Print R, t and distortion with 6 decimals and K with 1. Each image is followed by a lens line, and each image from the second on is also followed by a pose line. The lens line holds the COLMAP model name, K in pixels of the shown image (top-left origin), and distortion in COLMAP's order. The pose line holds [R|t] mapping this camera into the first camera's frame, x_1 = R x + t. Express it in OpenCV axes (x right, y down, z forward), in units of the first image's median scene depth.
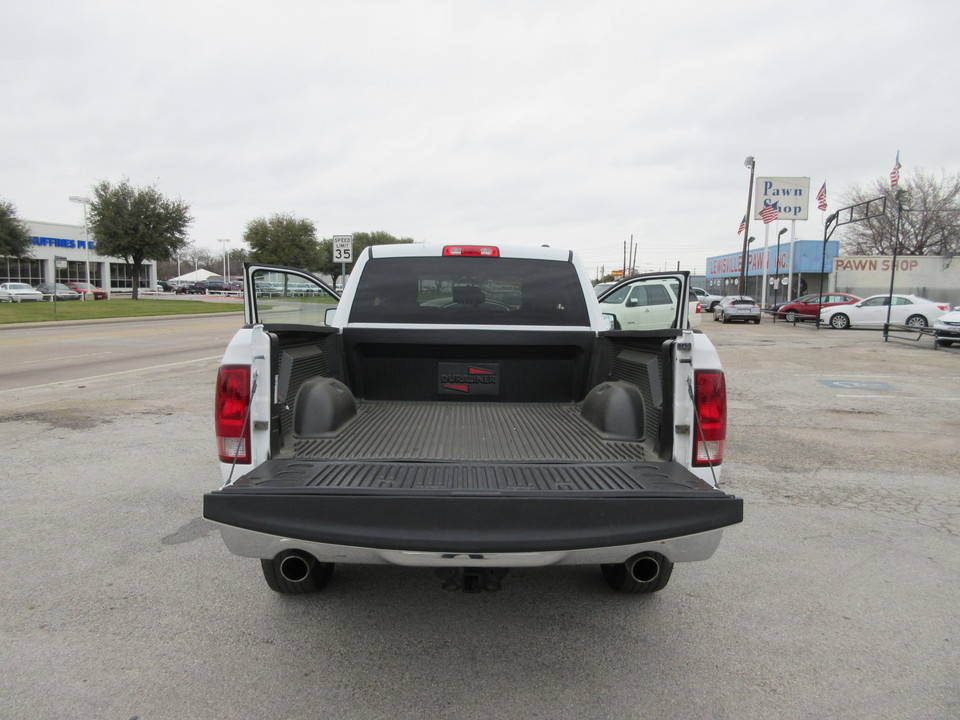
lens RADIAL K [[706.8, 0, 476.5], [0, 706.8, 351.3], [0, 0, 1]] dist [-0.013260, 0.003418]
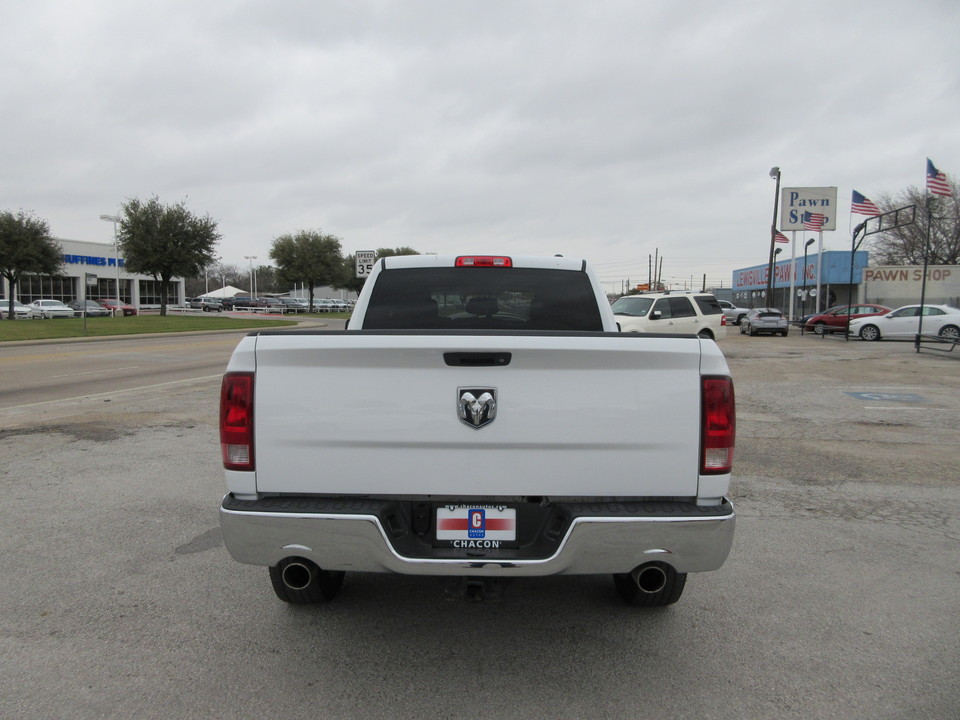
lens RADIAL K [[706.8, 0, 472.9], [0, 706.8, 350.5], [0, 0, 1]] dist [-0.013260, 0.003418]
pose [[0.999200, -0.005323, -0.039643, 0.012537], [0.004462, 0.999753, -0.021777, 0.004520], [0.039749, 0.021582, 0.998977, 0.002387]]
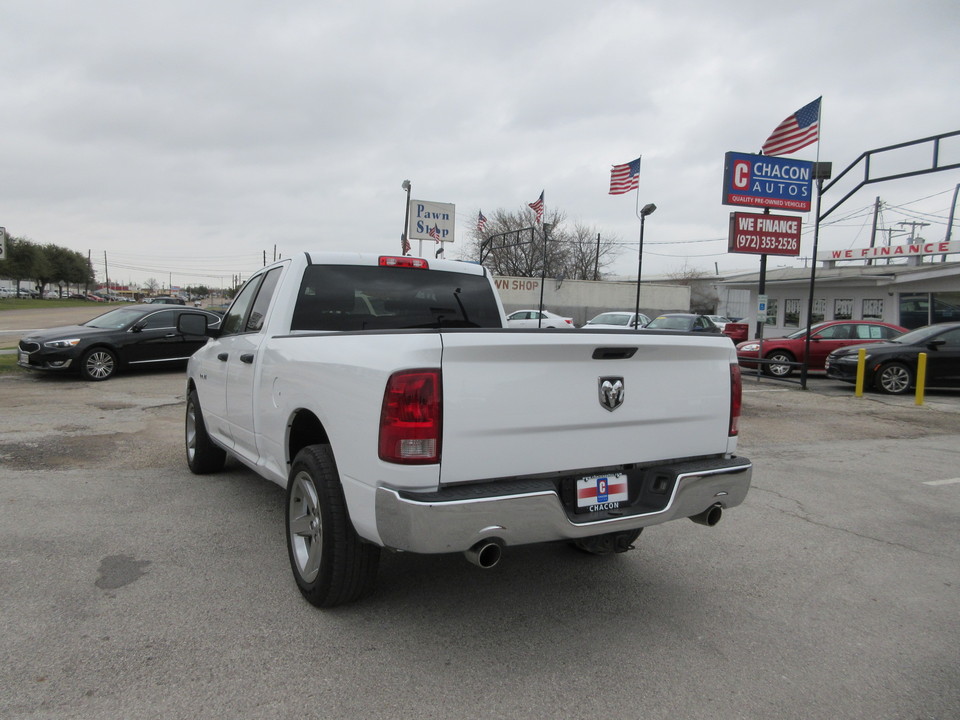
lens RADIAL K [[706.8, 0, 479.3], [0, 706.8, 350.7], [0, 0, 1]] dist [-0.013260, 0.003418]
pose [[0.872168, -0.010165, 0.489101, -0.306319], [0.018300, 0.999762, -0.011854, 0.003005], [-0.488864, 0.019290, 0.872147, 0.023318]]
